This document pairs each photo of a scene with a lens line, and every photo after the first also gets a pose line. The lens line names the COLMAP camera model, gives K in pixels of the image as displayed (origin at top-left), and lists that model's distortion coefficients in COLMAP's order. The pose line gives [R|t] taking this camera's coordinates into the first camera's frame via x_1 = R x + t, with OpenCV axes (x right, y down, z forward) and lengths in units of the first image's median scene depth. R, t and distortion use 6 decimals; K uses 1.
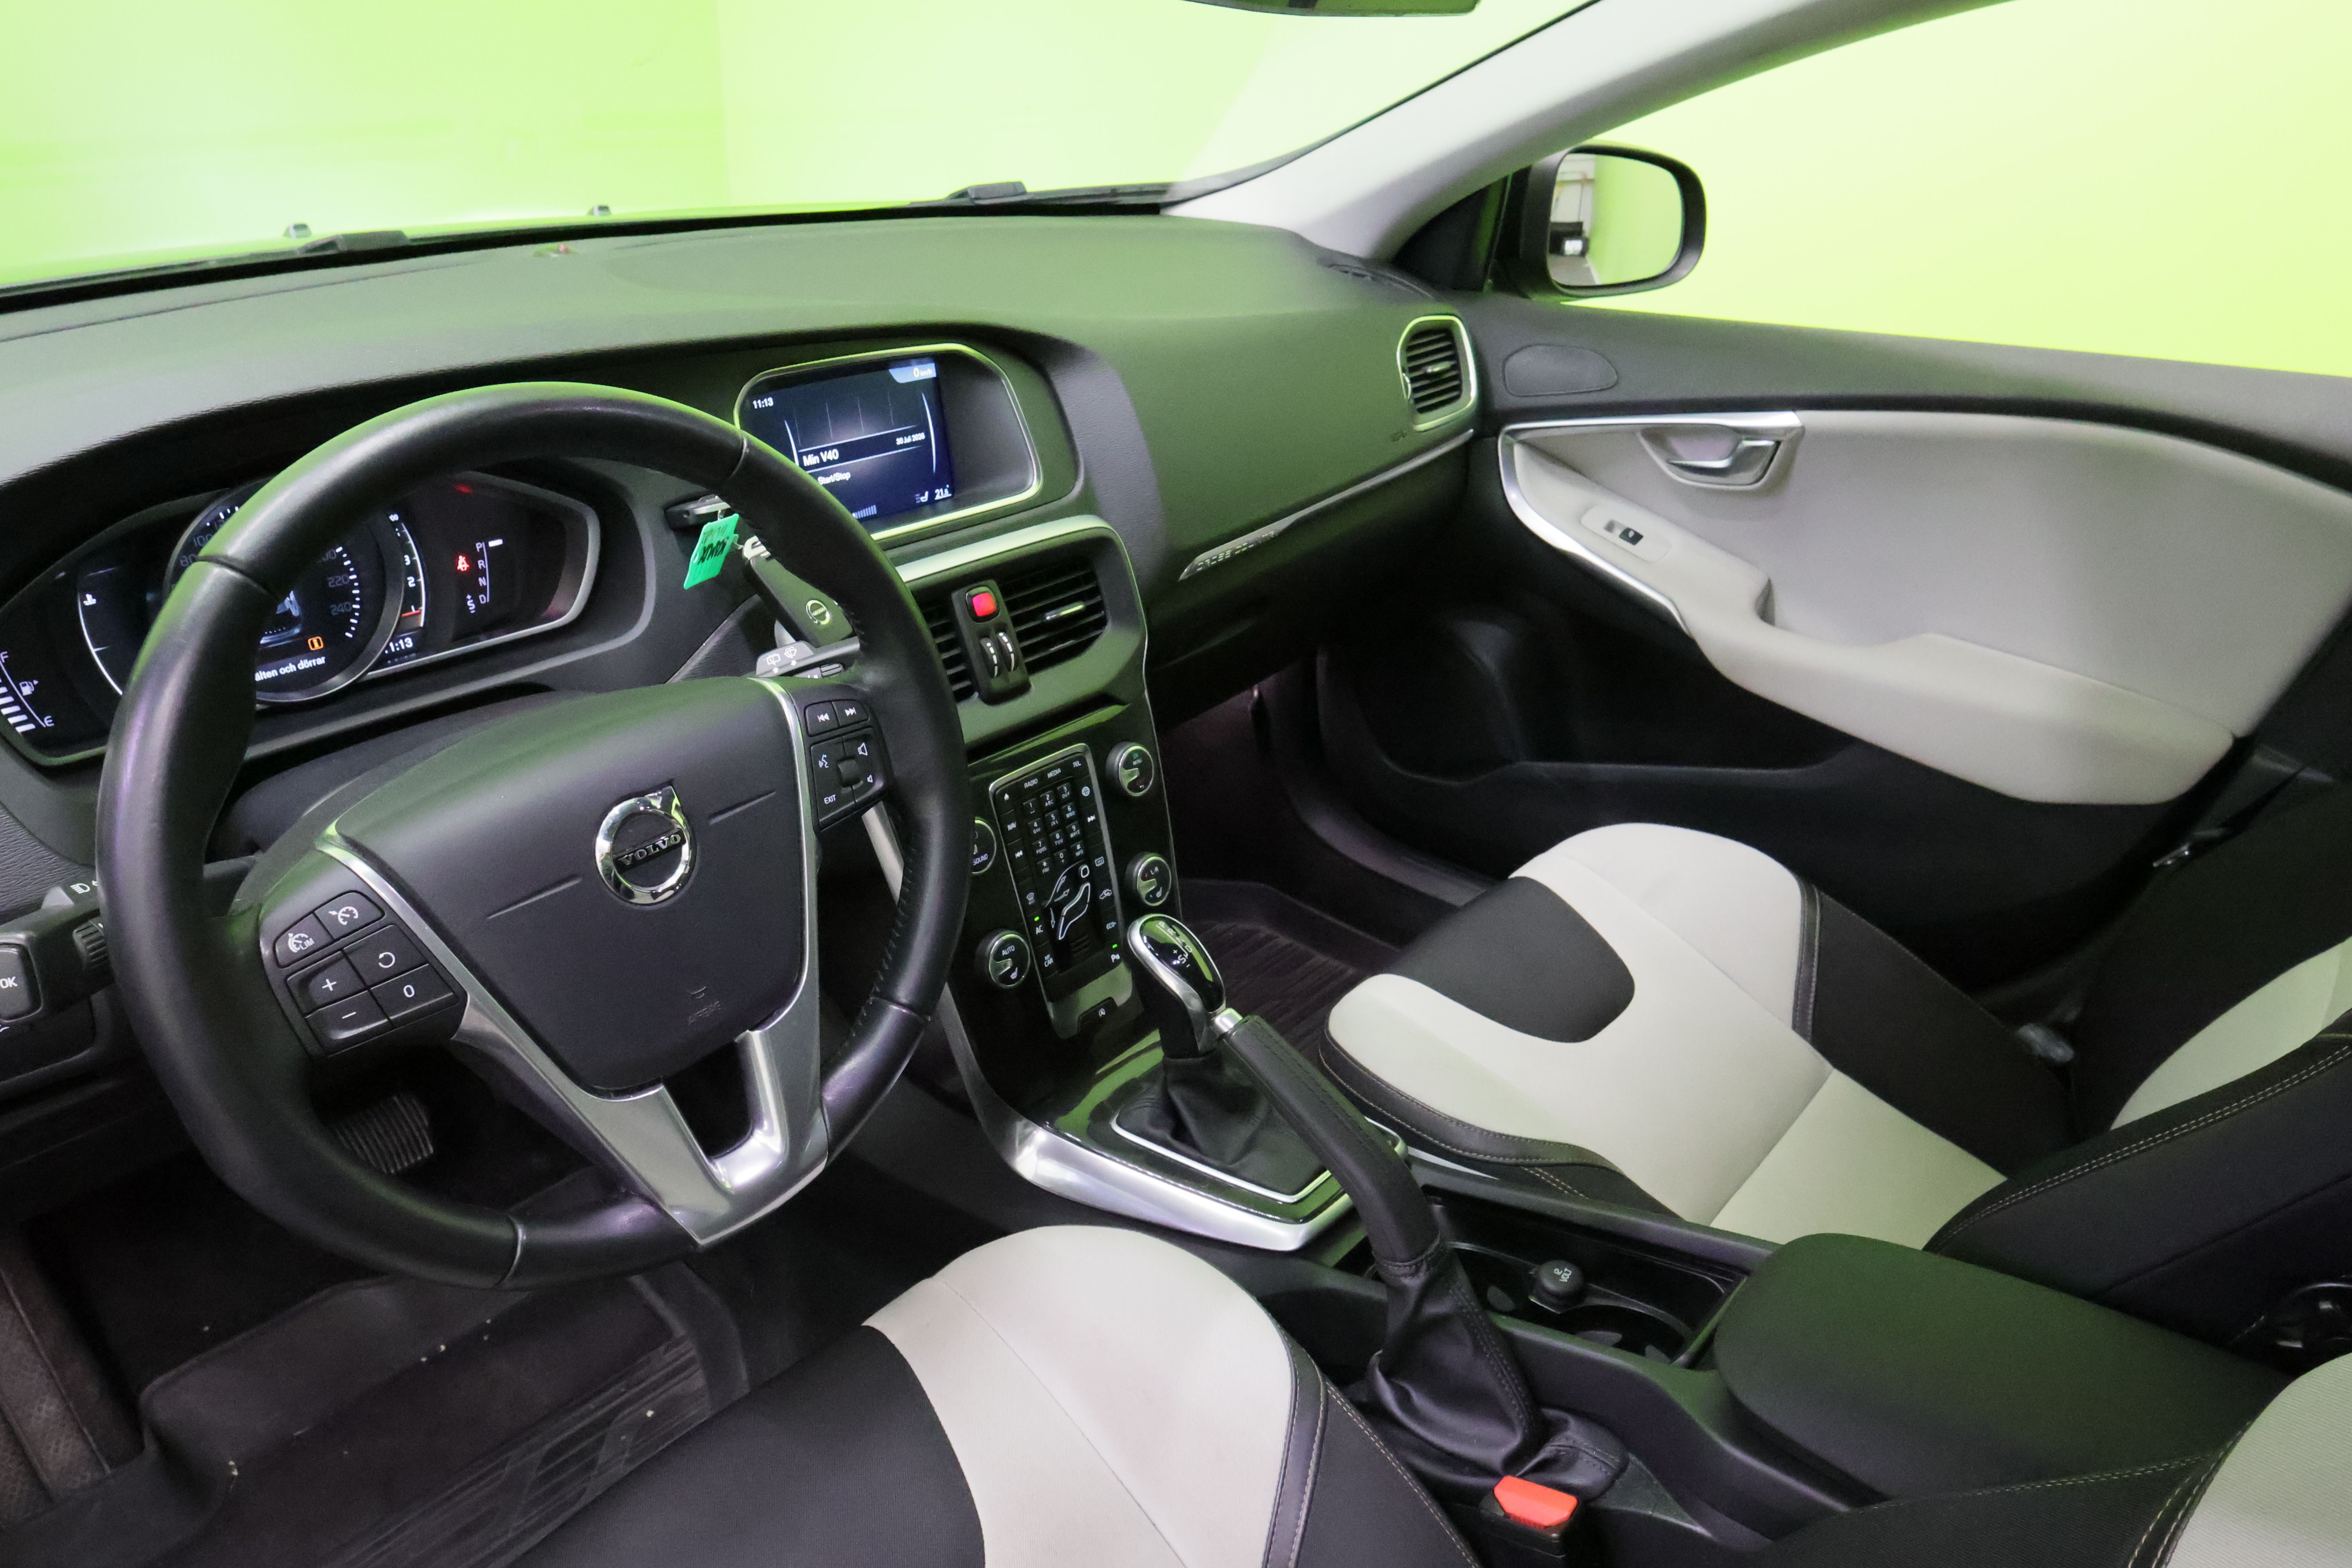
lens RADIAL K [[1580.8, 0, 1176.0], [0, 1580.8, 784.0], [0, 0, 1]] dist [0.054898, 0.000708]
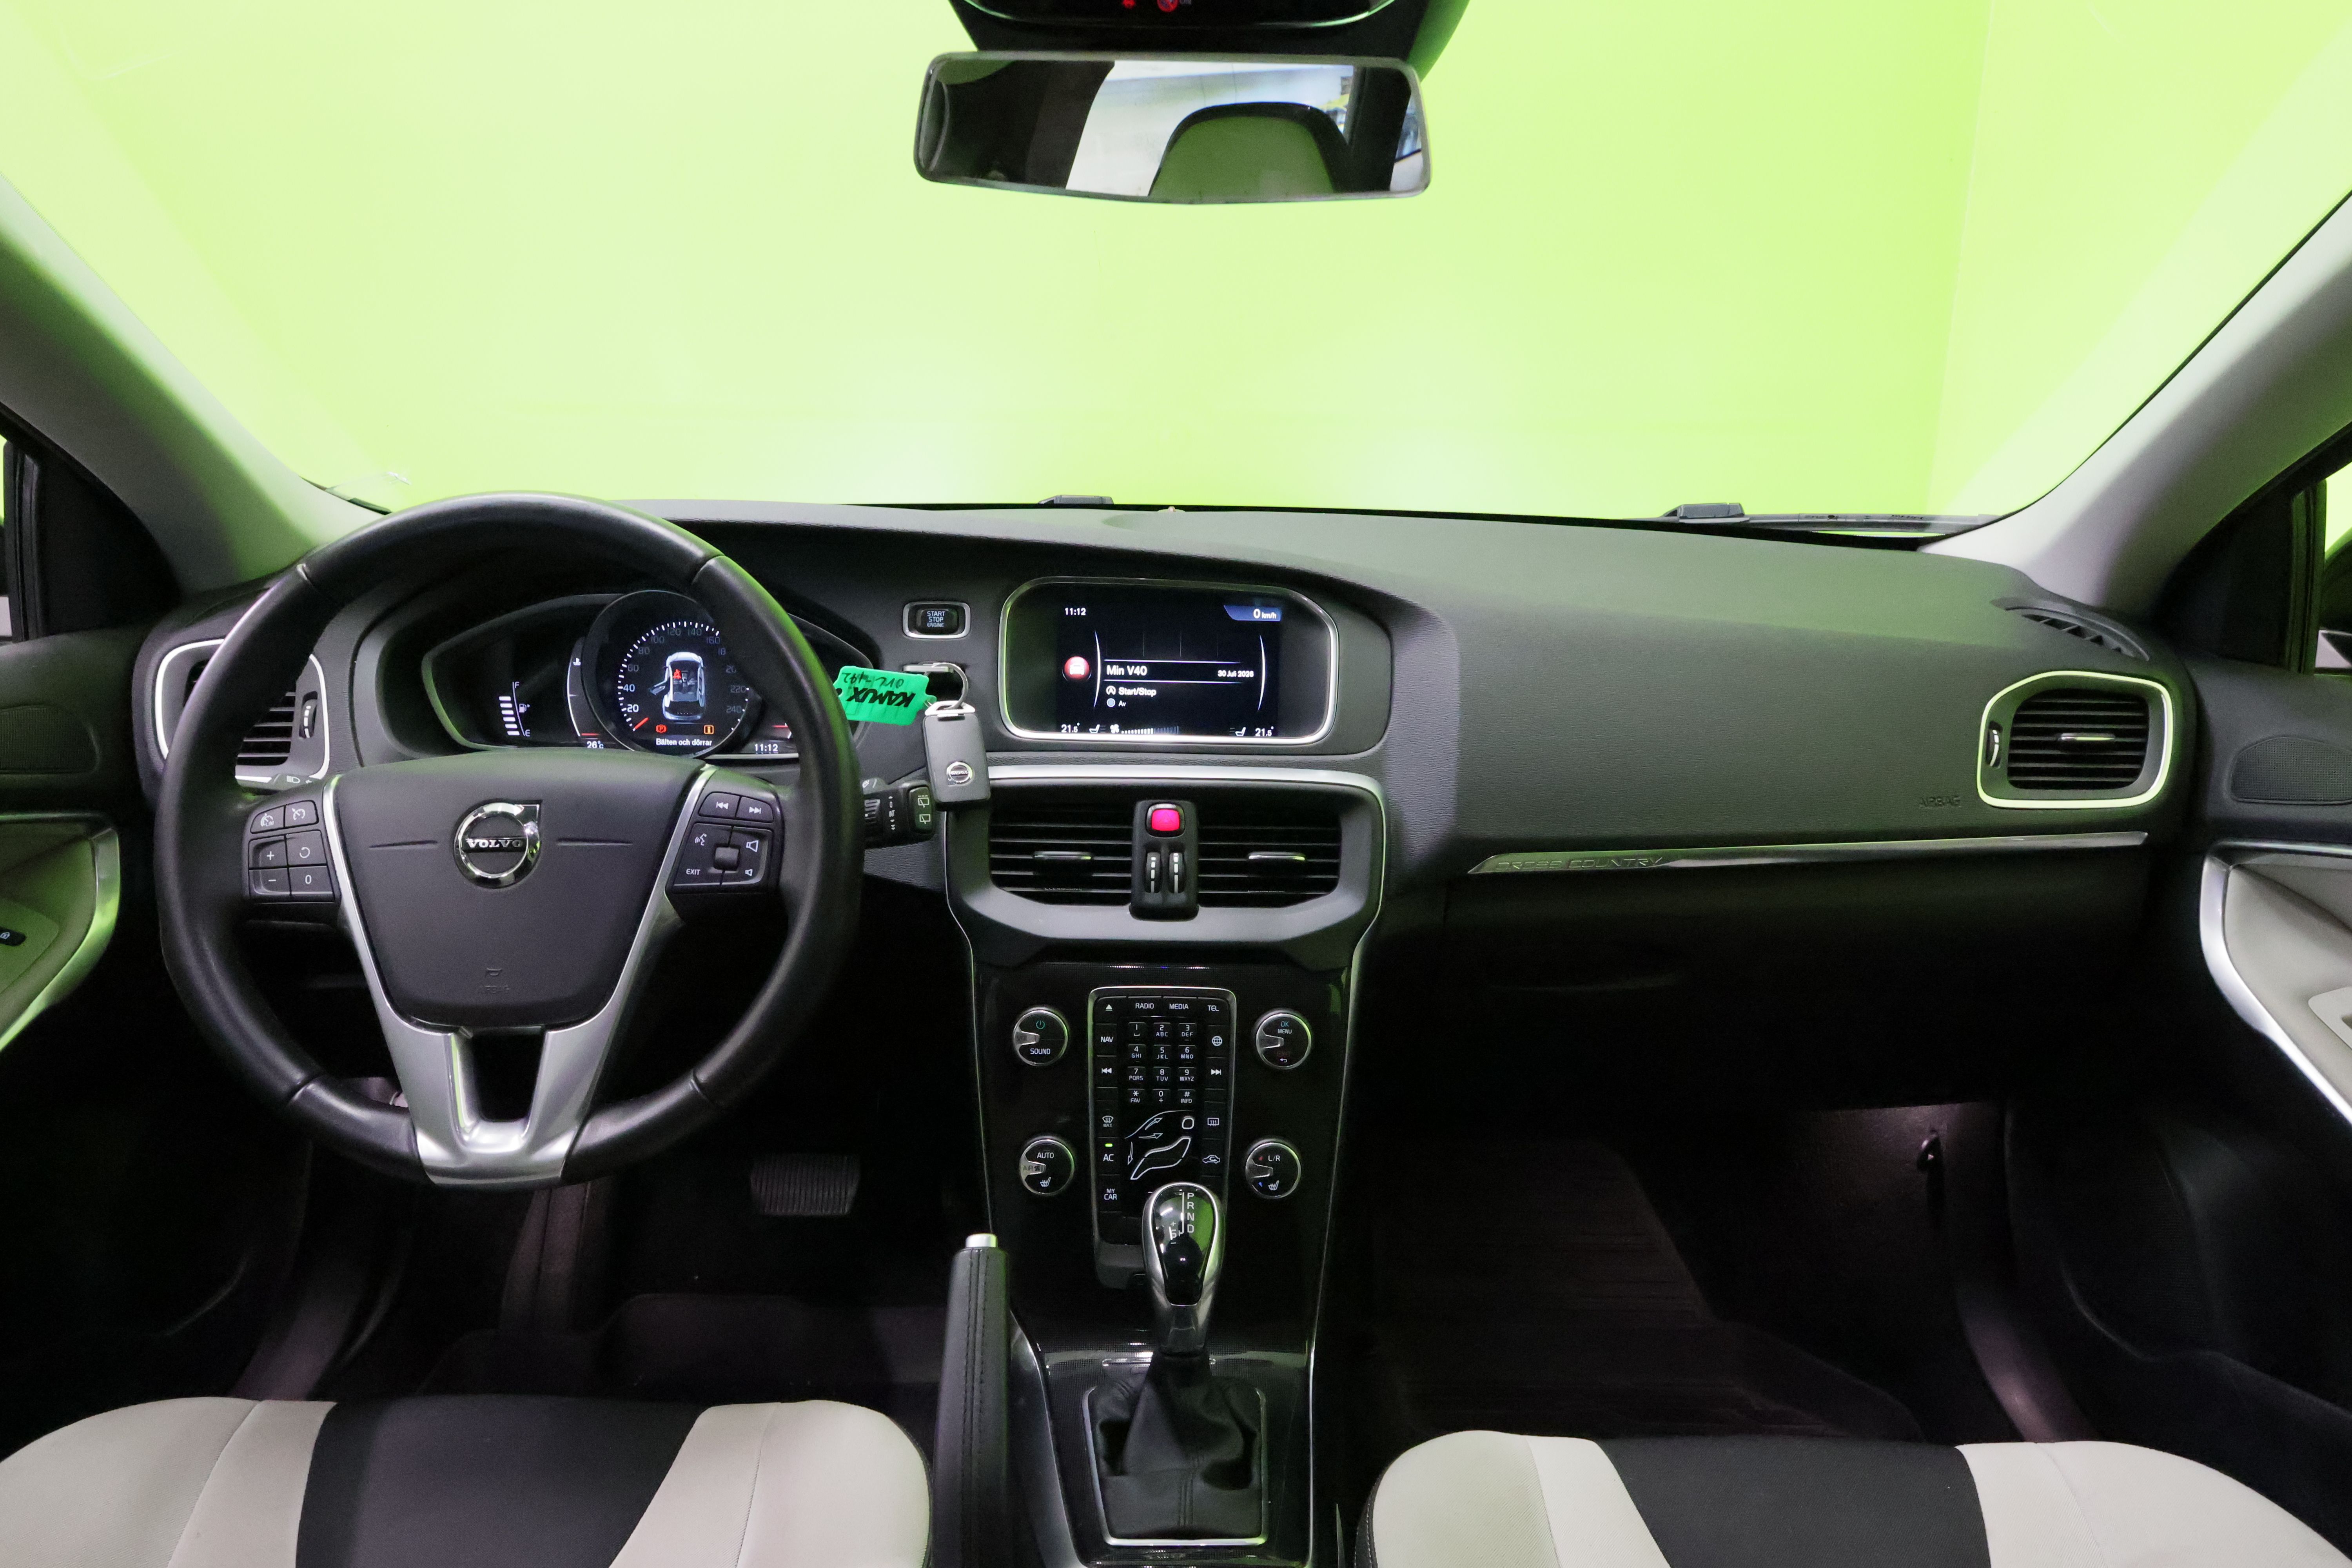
lens RADIAL K [[1621.8, 0, 1176.0], [0, 1621.8, 784.0], [0, 0, 1]] dist [0.029812, -0.000381]
pose [[0.671481, 0.164836, -0.722456, 0.596733], [-0.335515, 0.936916, -0.098075, -0.035492], [0.660714, 0.308250, 0.684426, 0.285175]]
